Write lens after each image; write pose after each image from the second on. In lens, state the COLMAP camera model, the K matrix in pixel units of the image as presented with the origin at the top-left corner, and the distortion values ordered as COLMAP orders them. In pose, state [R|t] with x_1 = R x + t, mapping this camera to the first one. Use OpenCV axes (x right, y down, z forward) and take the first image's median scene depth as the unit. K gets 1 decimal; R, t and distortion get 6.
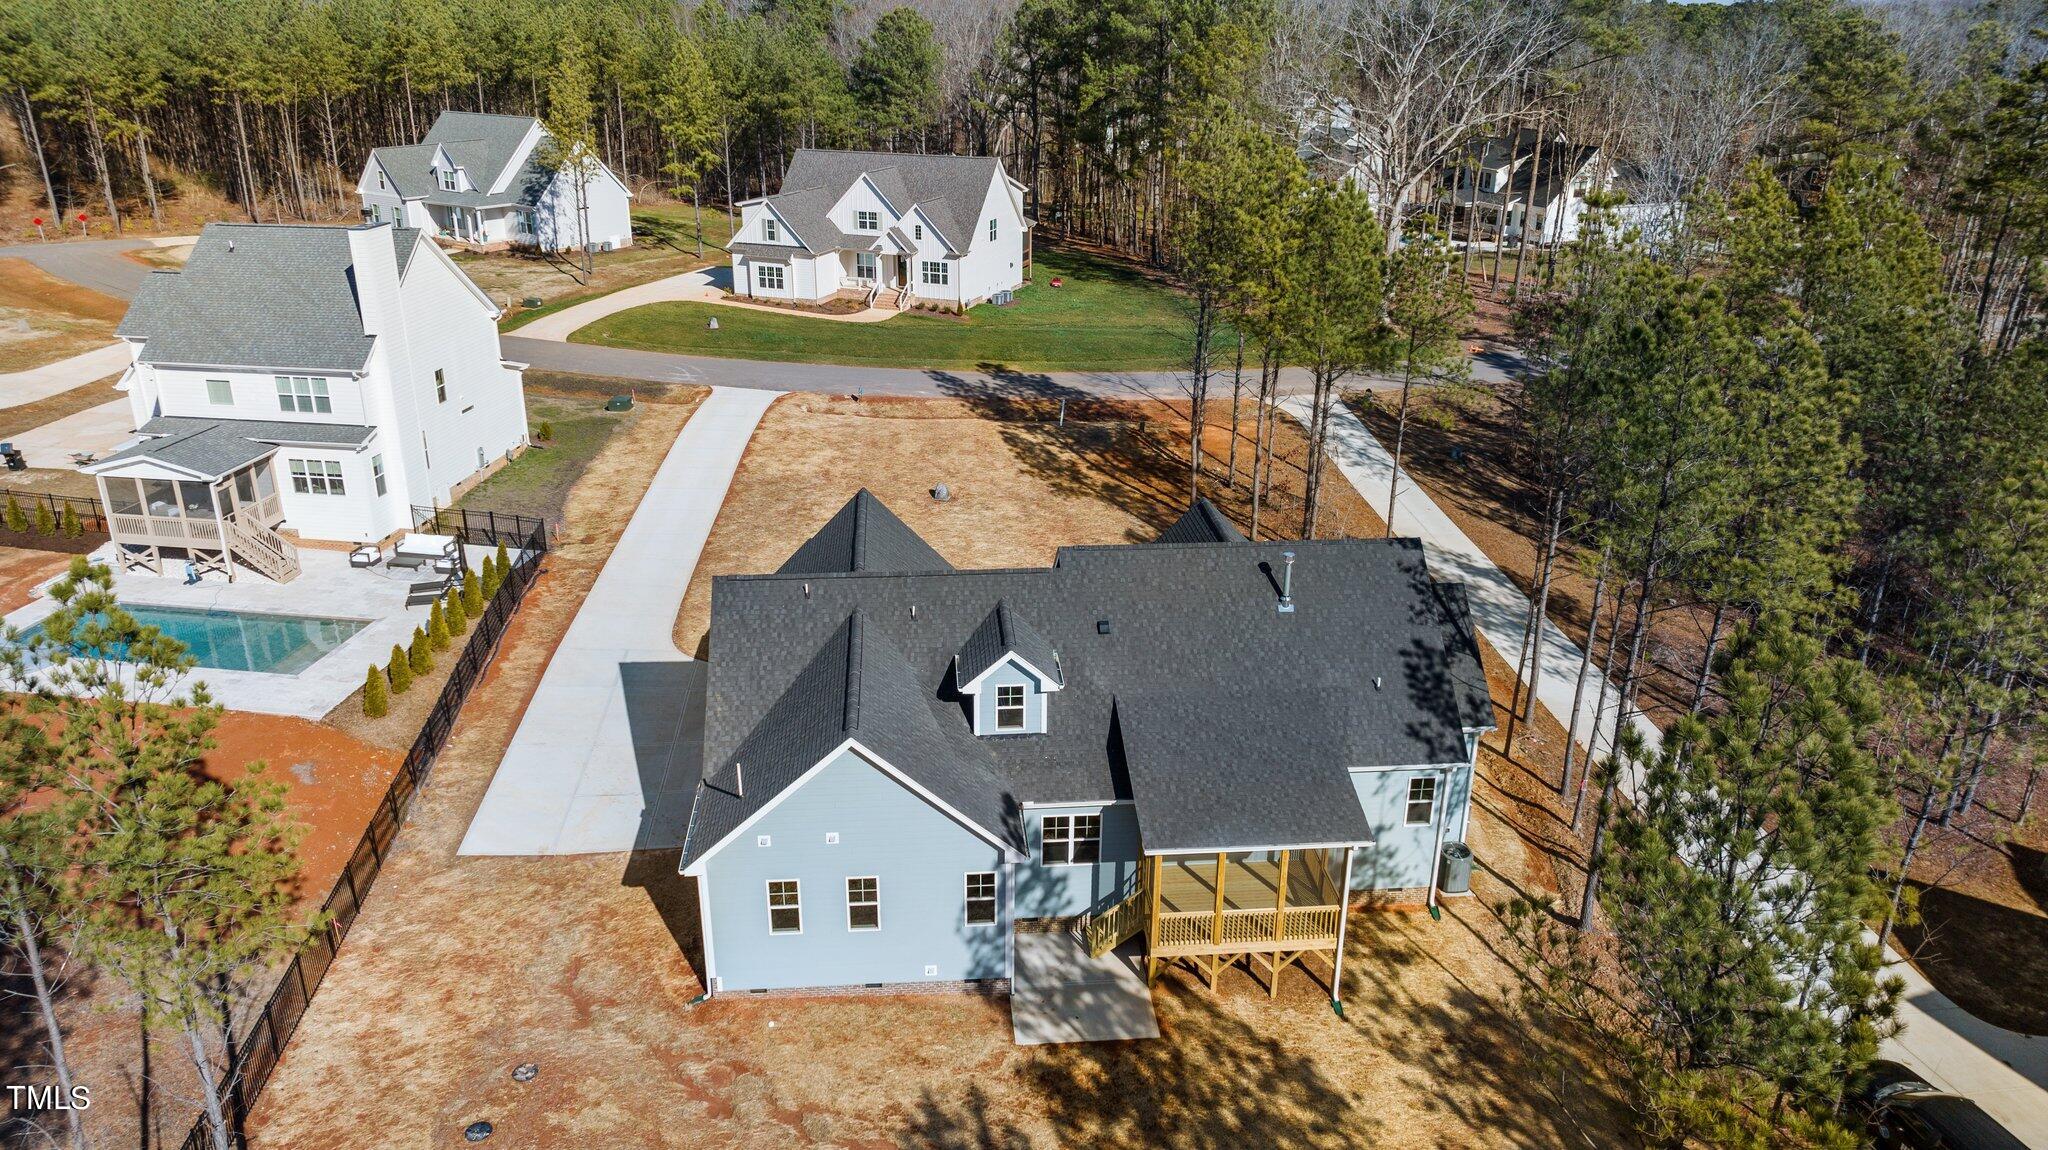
lens RADIAL K [[1447.4, 0, 1024.0], [0, 1447.4, 575.0], [0, 0, 1]] dist [-0.005058, -0.051974]
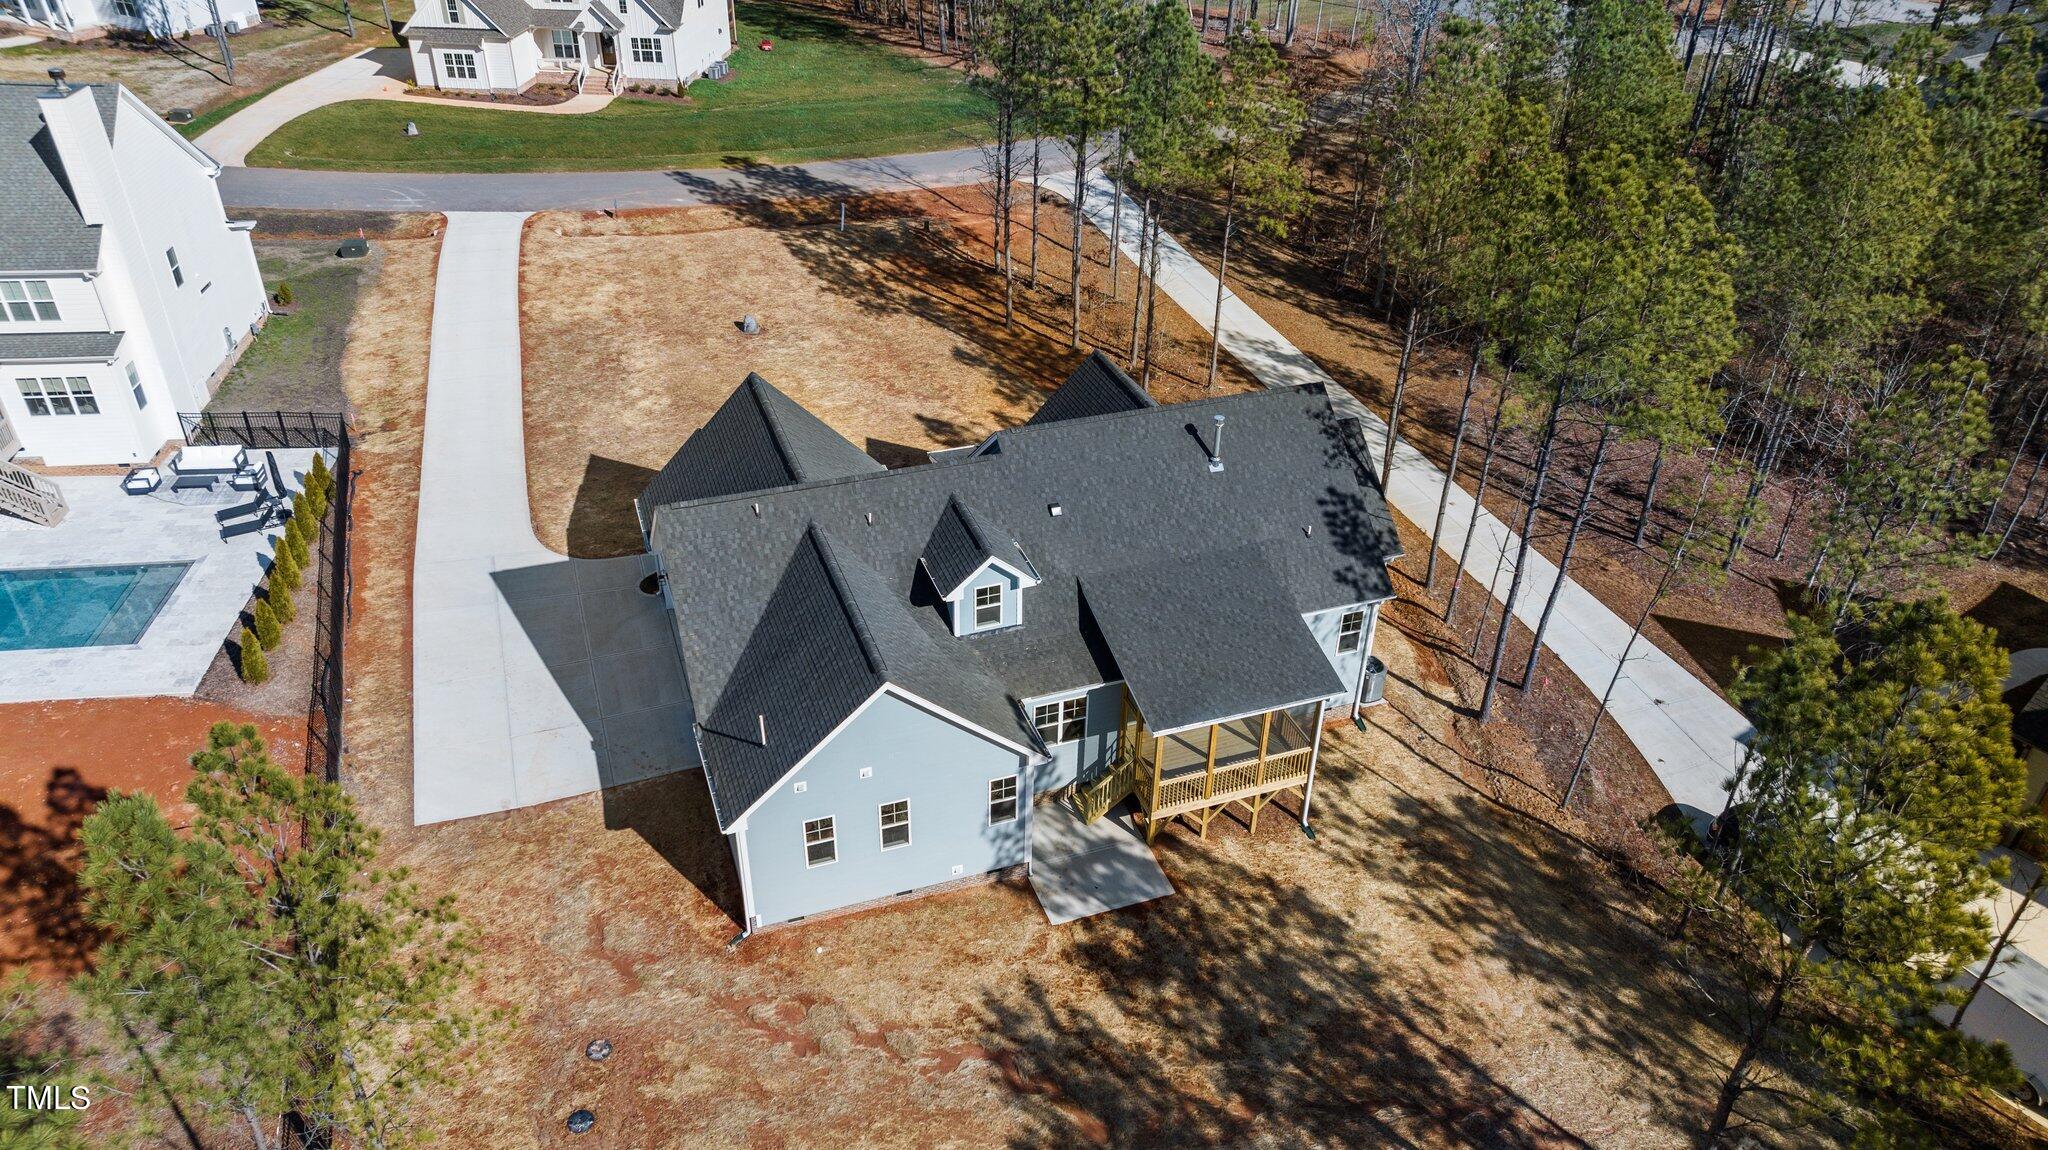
lens RADIAL K [[1448.2, 0, 1024.0], [0, 1448.2, 575.0], [0, 0, 1]] dist [-0.014171, -0.001980]
pose [[0.966545, -0.132966, 0.219342, -0.158789], [0.087927, 0.975088, 0.203650, -0.104455], [-0.240956, -0.177551, 0.954157, 0.019175]]
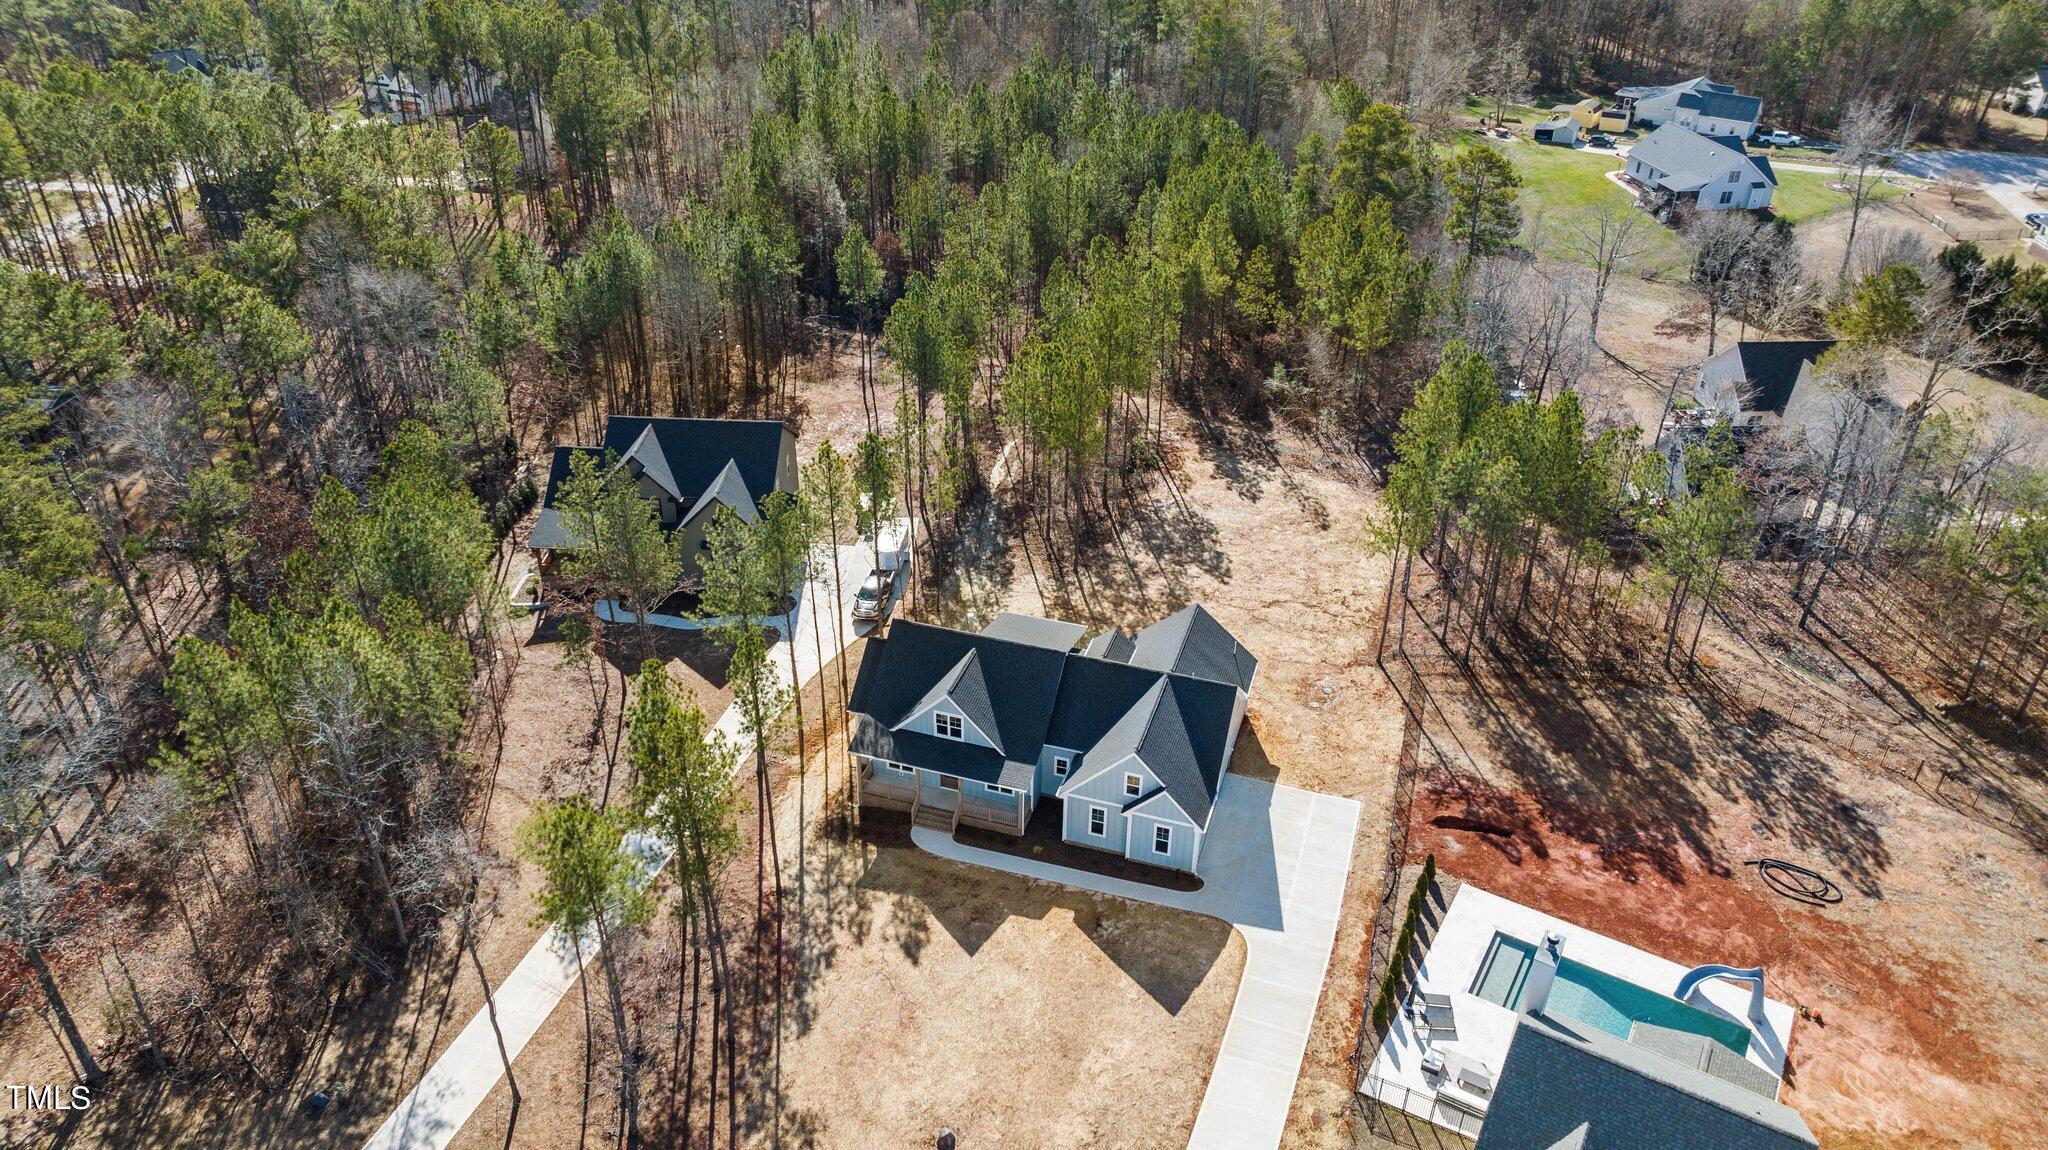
lens RADIAL K [[1444.2, 0, 1024.0], [0, 1444.2, 575.0], [0, 0, 1]] dist [-0.026140, 0.037129]
pose [[-0.923792, -0.219004, 0.314078, -0.434044], [0.124619, 0.603644, 0.787454, -1.373897], [-0.362047, 0.766584, -0.530350, 1.662155]]
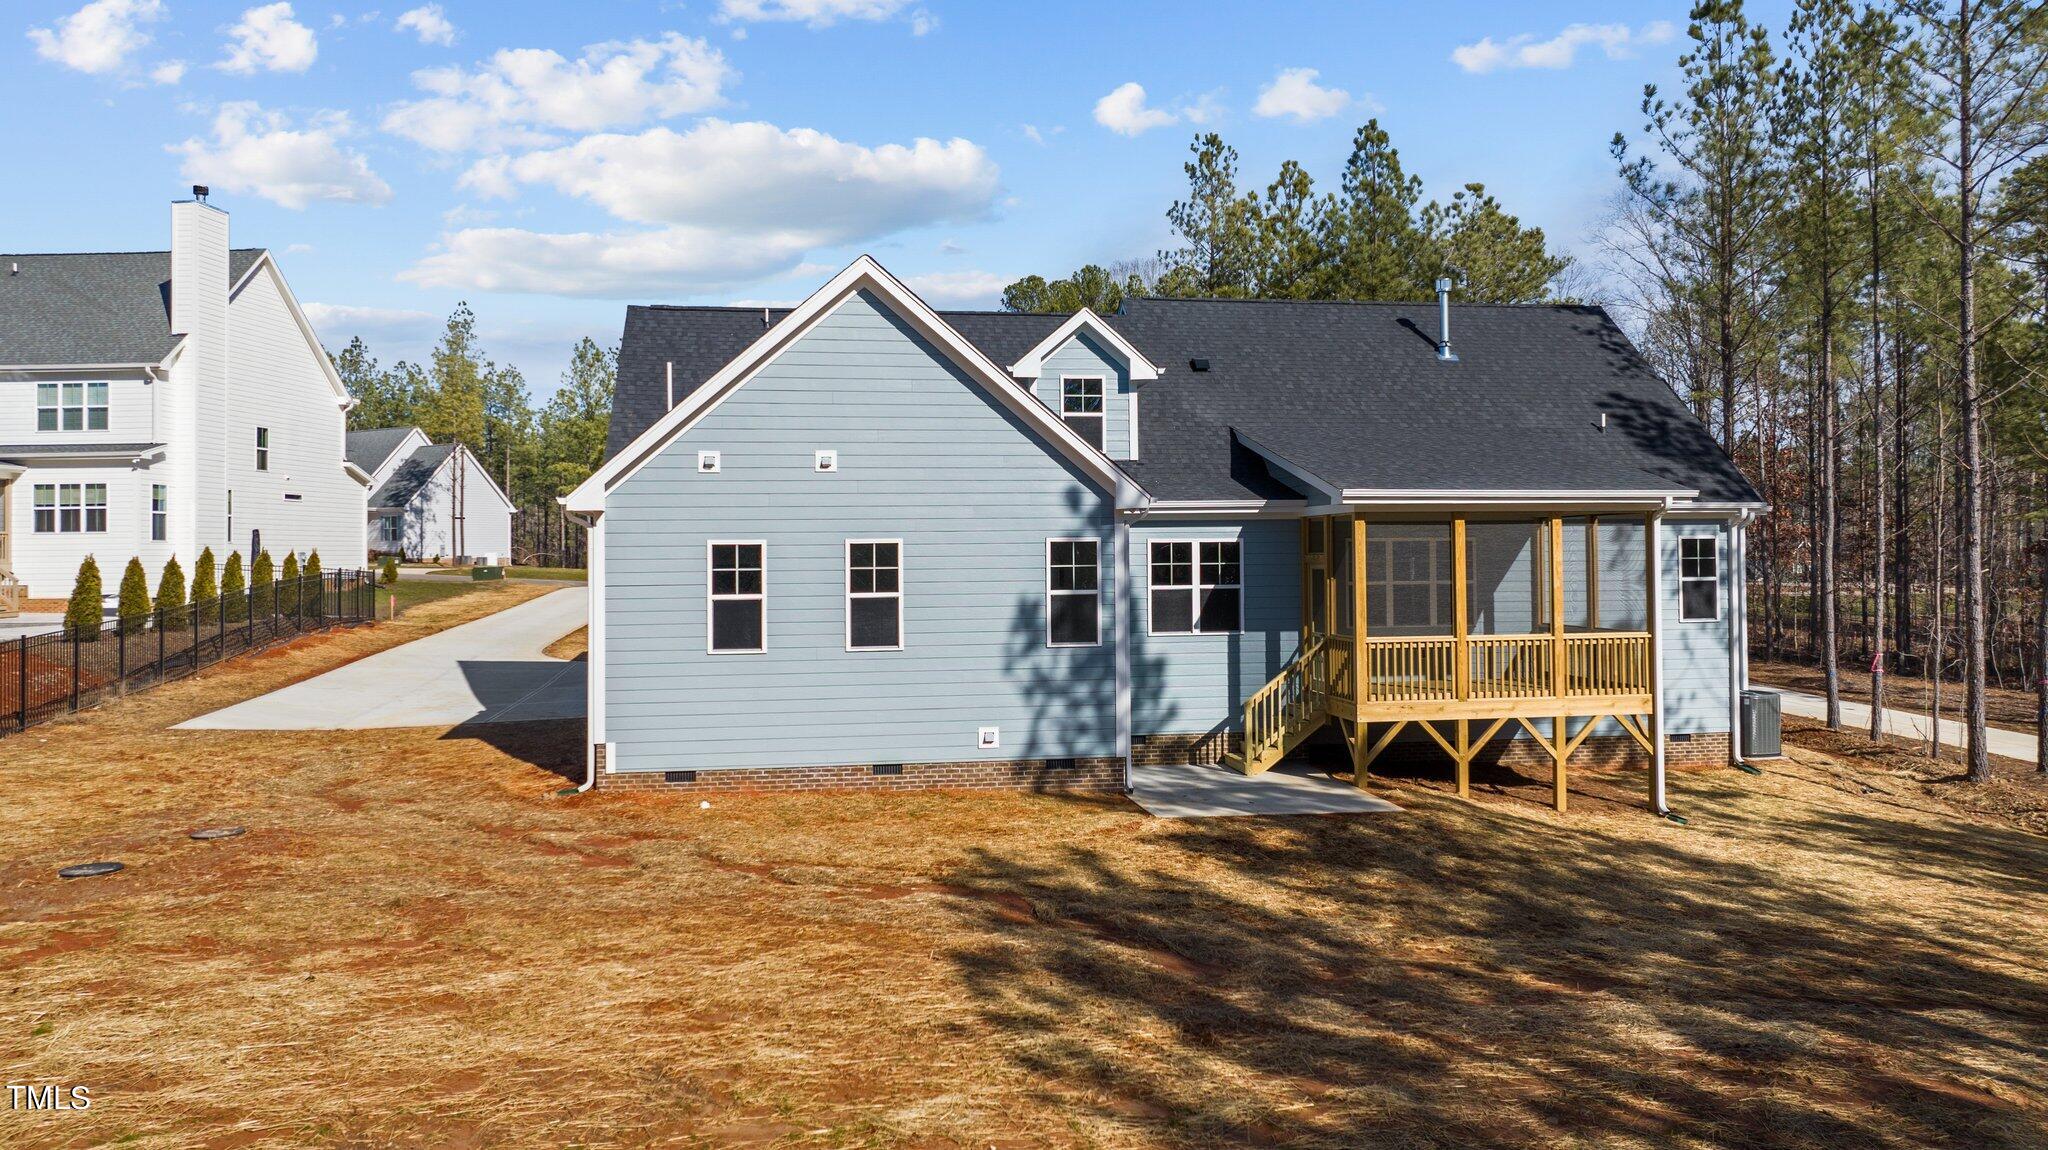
lens RADIAL K [[1505.5, 0, 1031.8], [0, 1505.5, 526.6], [0, 0, 1]] dist [-0.015251, -0.000565]
pose [[0.996592, -0.012728, 0.081498, -0.068531], [0.043429, 0.920953, -0.387245, 0.309781], [-0.070127, 0.389465, 0.918368, 0.304954]]
